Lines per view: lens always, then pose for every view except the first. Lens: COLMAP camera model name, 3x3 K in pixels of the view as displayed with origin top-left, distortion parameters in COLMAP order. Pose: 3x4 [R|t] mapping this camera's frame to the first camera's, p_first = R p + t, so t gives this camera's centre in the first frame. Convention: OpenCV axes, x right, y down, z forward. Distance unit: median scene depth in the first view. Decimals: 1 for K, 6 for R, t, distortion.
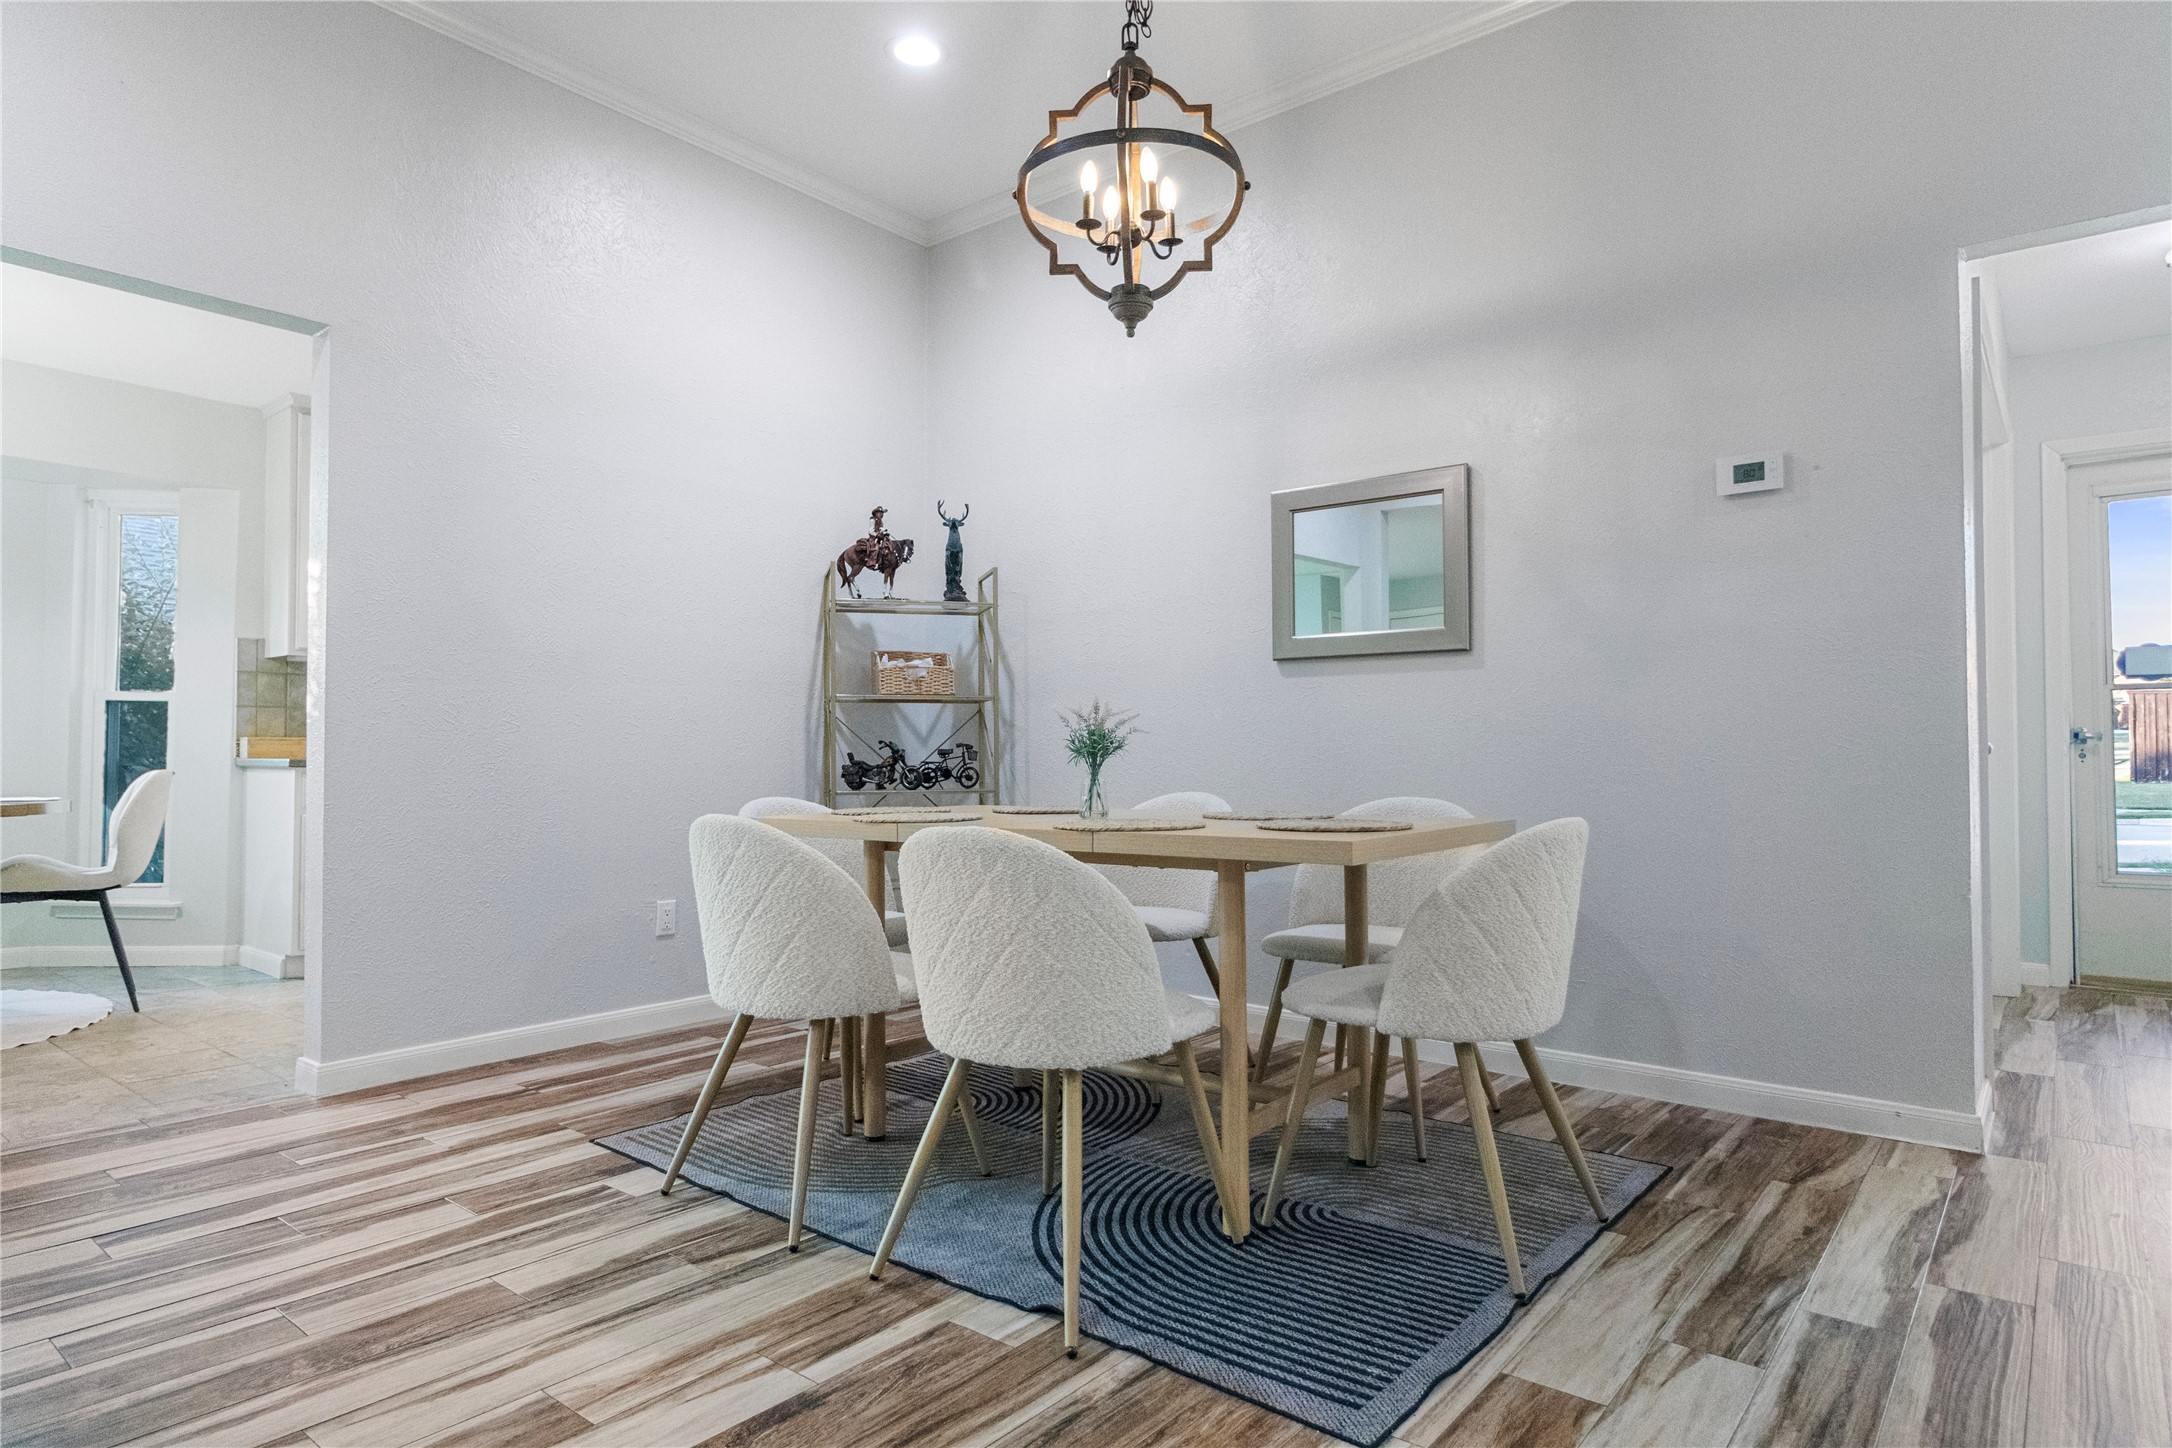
lens RADIAL K [[1223.4, 0, 1086.0], [0, 1223.4, 724.0], [0, 0, 1]] dist [-0.002401, -0.000510]
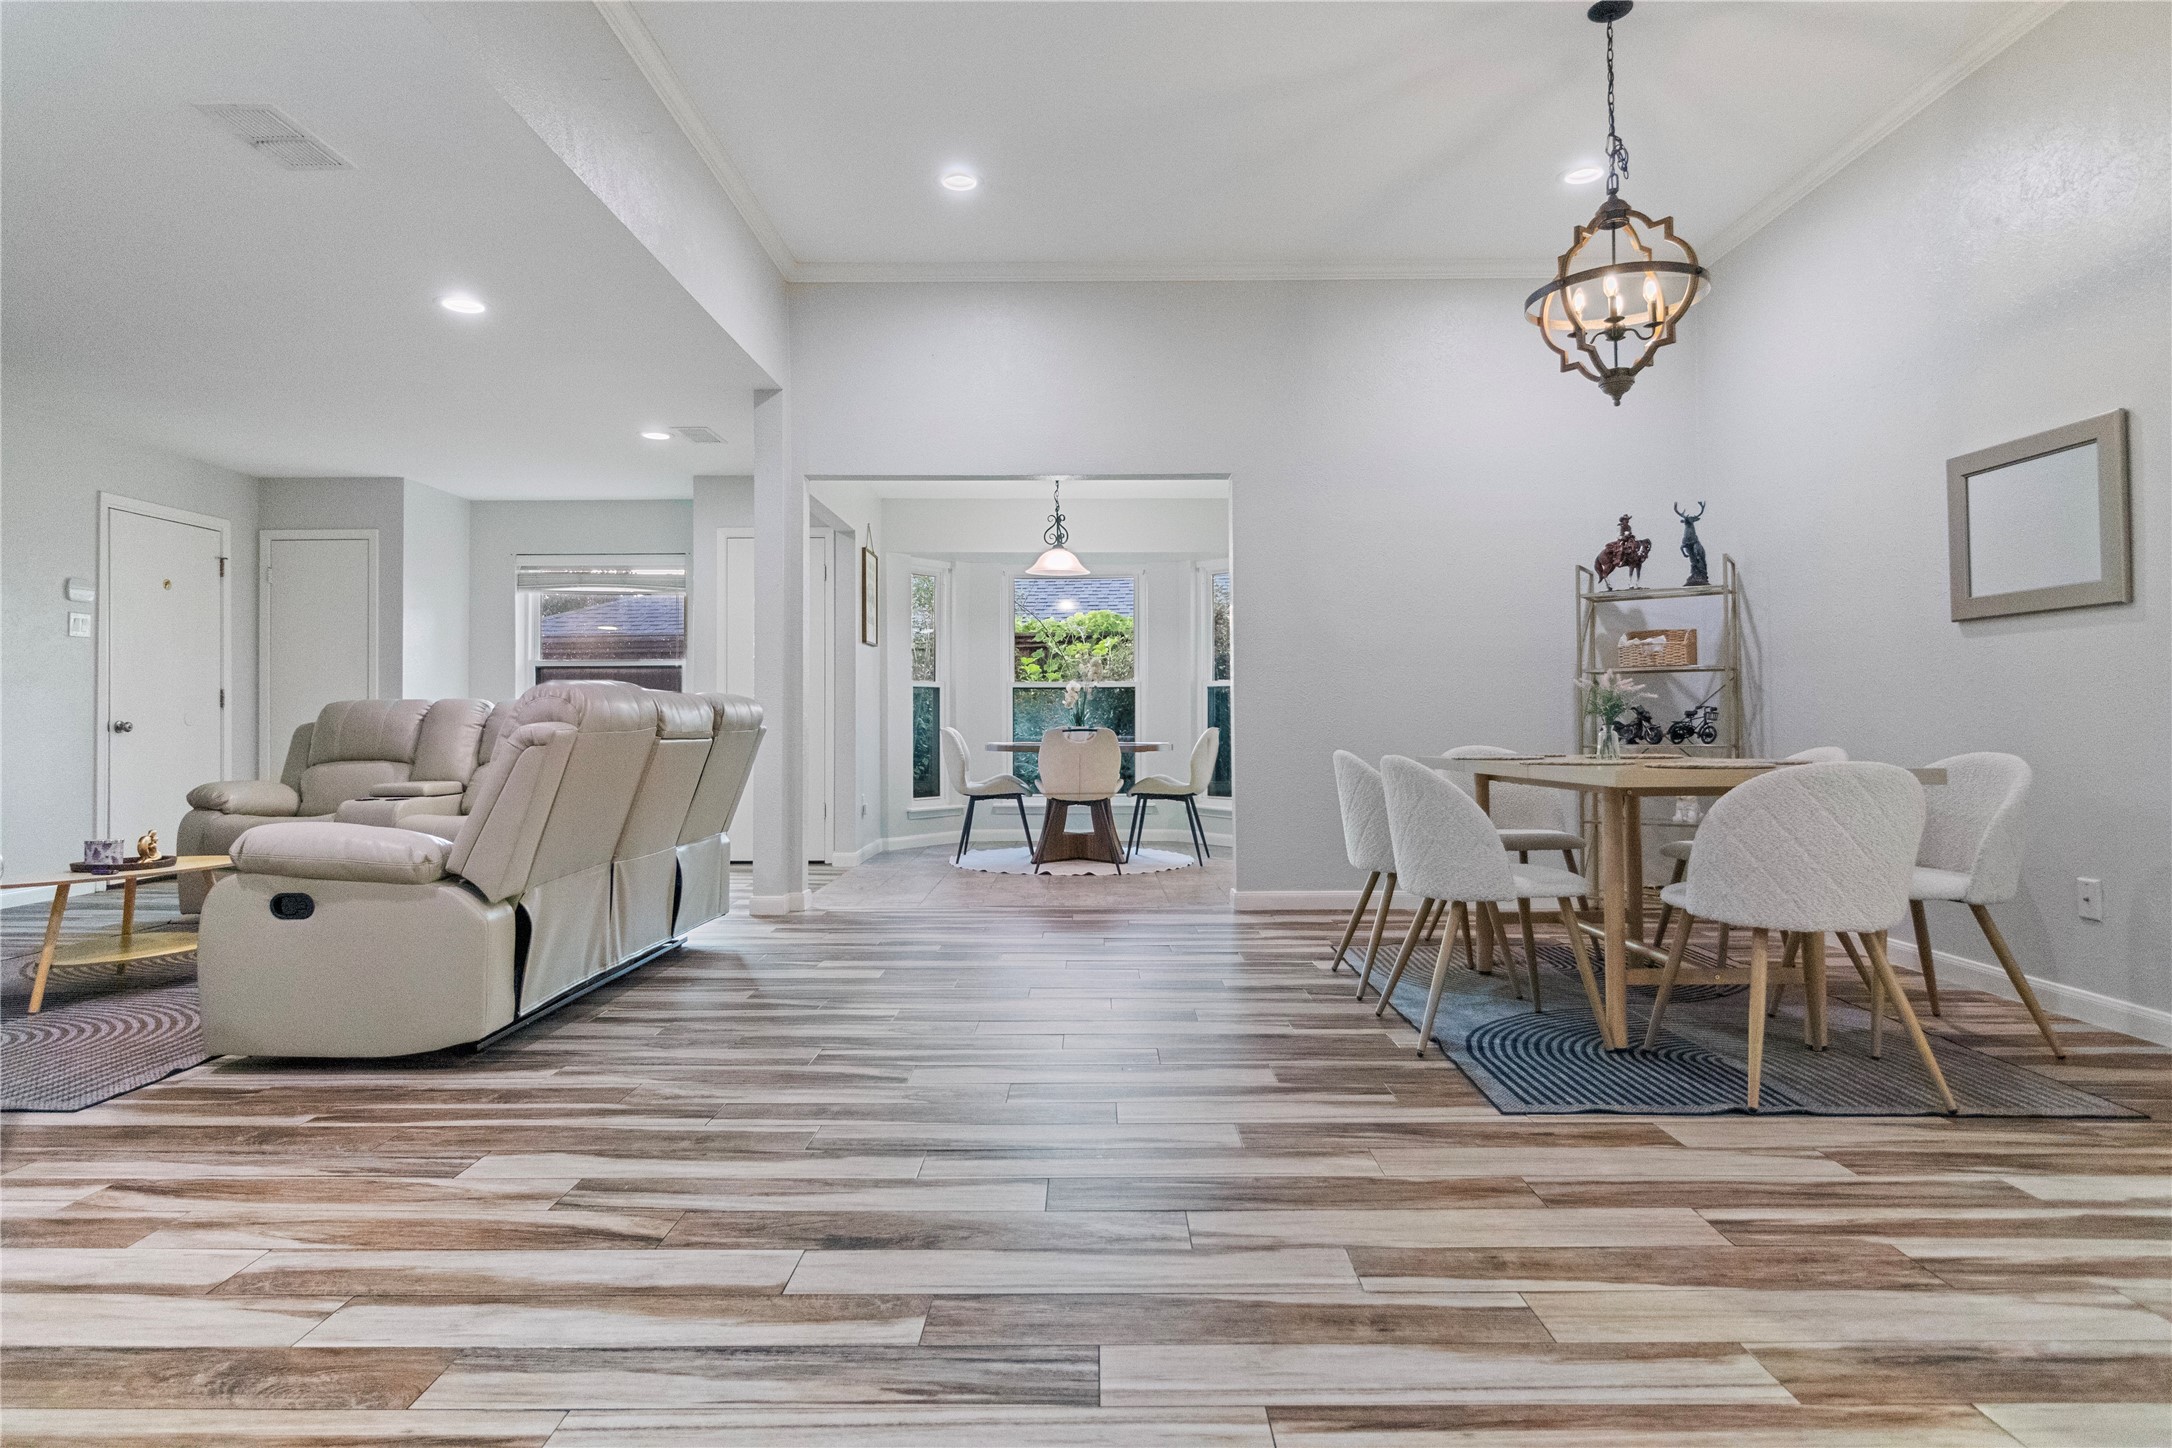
lens RADIAL K [[1181.1, 0, 1060.6], [0, 1181.1, 694.5], [0, 0, 1]] dist [-0.000485, 0.000026]
pose [[0.613342, -0.020701, -0.789546, 0.591840], [0.022755, 0.999705, -0.008534, 0.000993], [0.789490, -0.012732, 0.613632, -0.256251]]
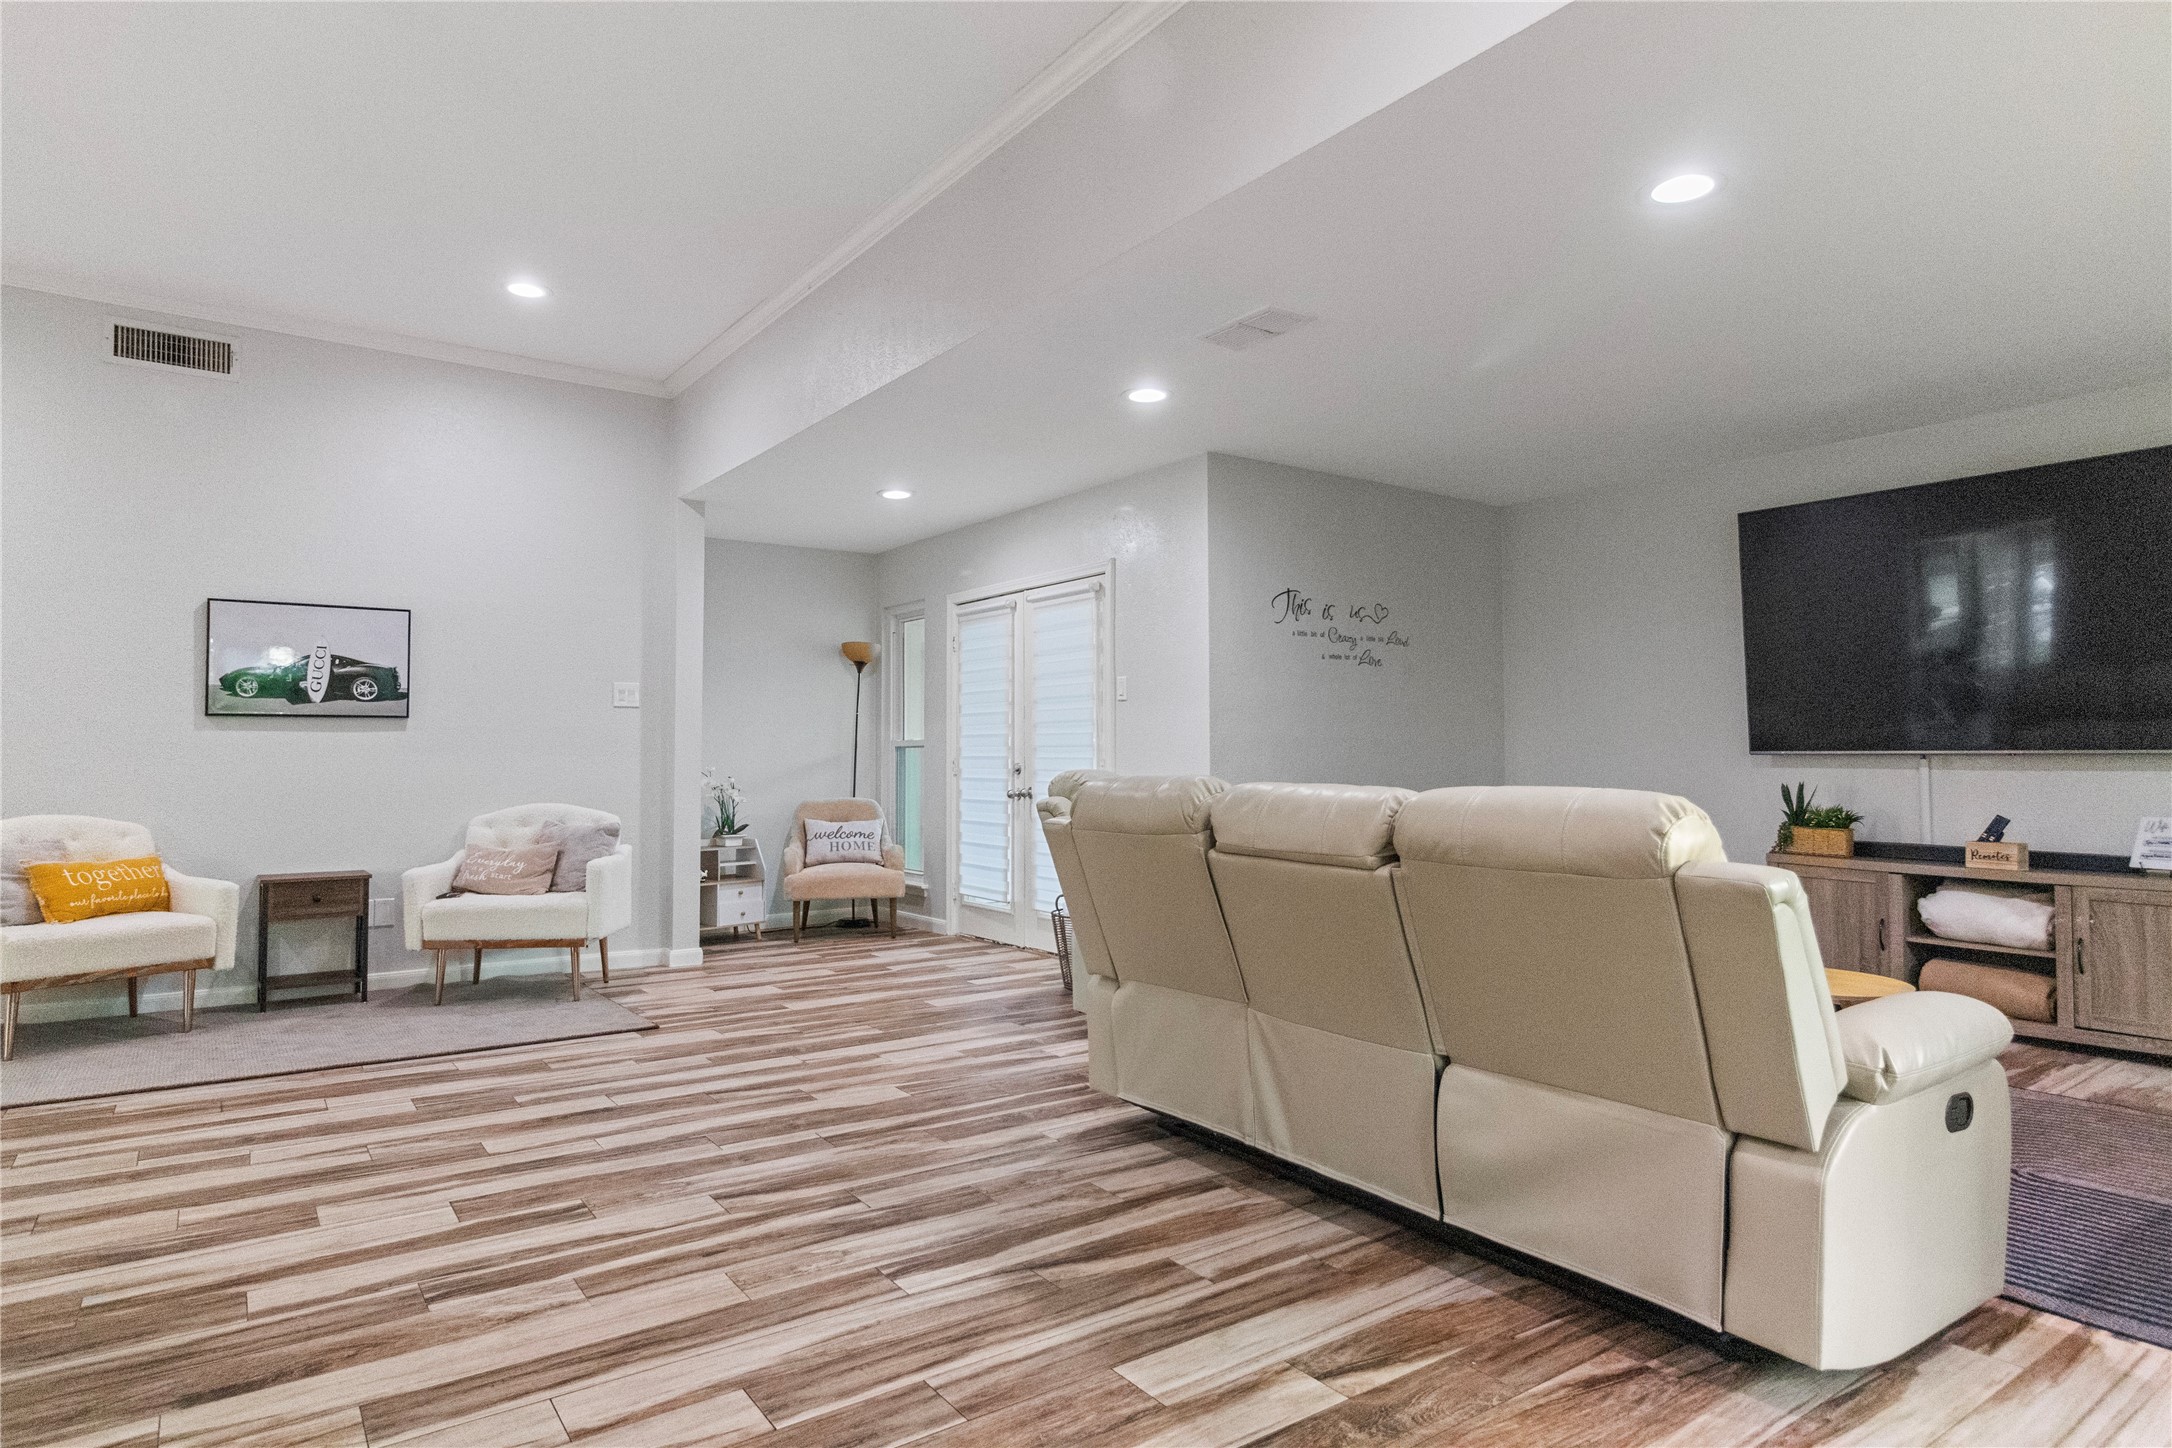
lens RADIAL K [[1188.9, 0, 1099.7], [0, 1188.9, 728.4], [0, 0, 1]] dist [0.002966, 0.000745]
pose [[-0.971728, 0.004848, 0.236055, -0.736580], [-0.006410, 0.998879, -0.046901, -0.023235], [-0.236018, -0.047088, -0.970607, 1.055251]]
